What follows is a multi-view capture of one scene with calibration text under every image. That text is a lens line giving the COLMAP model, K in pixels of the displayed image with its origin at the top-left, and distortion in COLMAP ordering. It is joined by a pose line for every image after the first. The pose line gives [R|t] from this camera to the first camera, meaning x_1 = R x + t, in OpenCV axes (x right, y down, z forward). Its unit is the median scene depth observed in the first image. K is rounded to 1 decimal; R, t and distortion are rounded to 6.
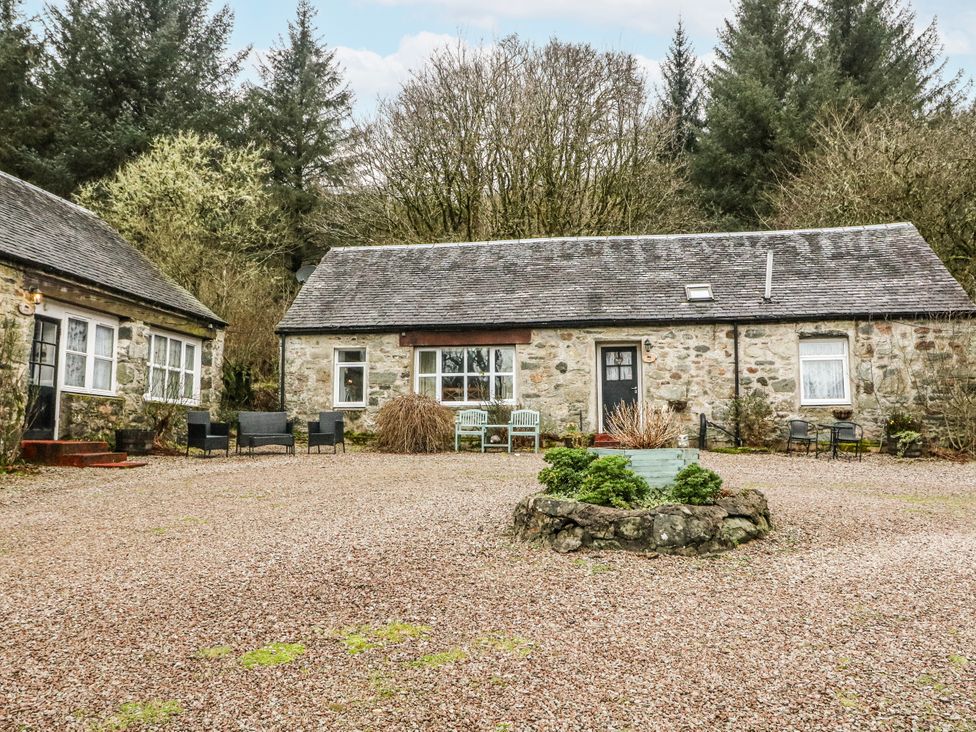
lens RADIAL K [[799.4, 0, 488.5], [0, 799.4, 360.9], [0, 0, 1]] dist [0.005933, 0.000003]
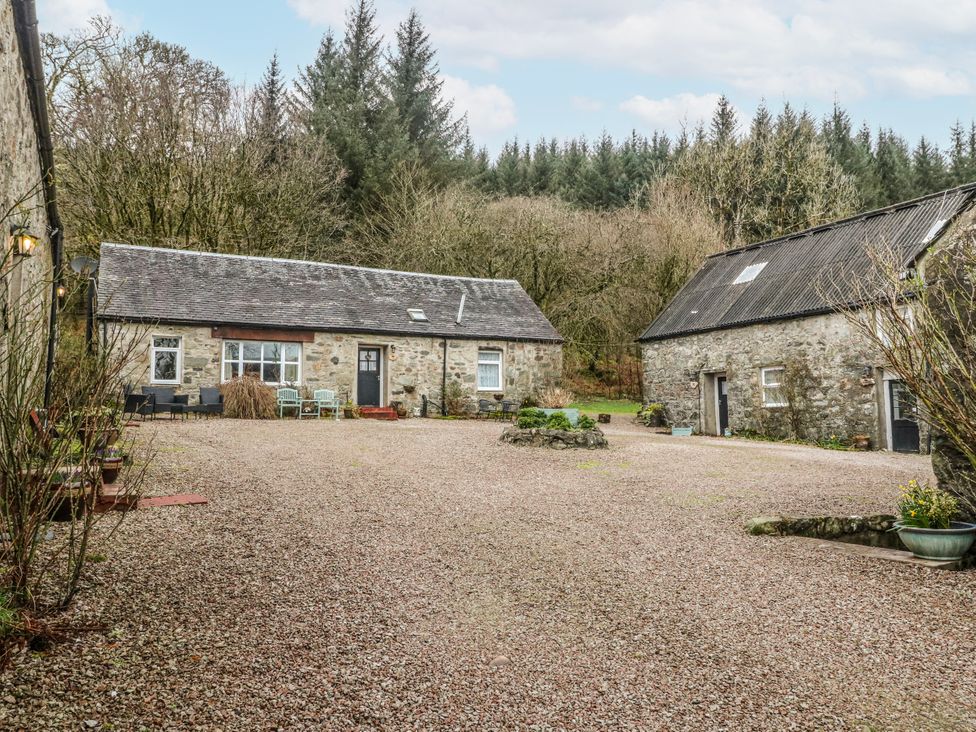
lens RADIAL K [[745.9, 0, 487.4], [0, 745.9, 366.6], [0, 0, 1]] dist [-0.000051, -0.001332]
pose [[0.806040, 0.041328, 0.590416, -0.471879], [-0.056838, 0.998354, 0.007713, -0.006398], [-0.589125, -0.039775, 0.807062, -0.230222]]
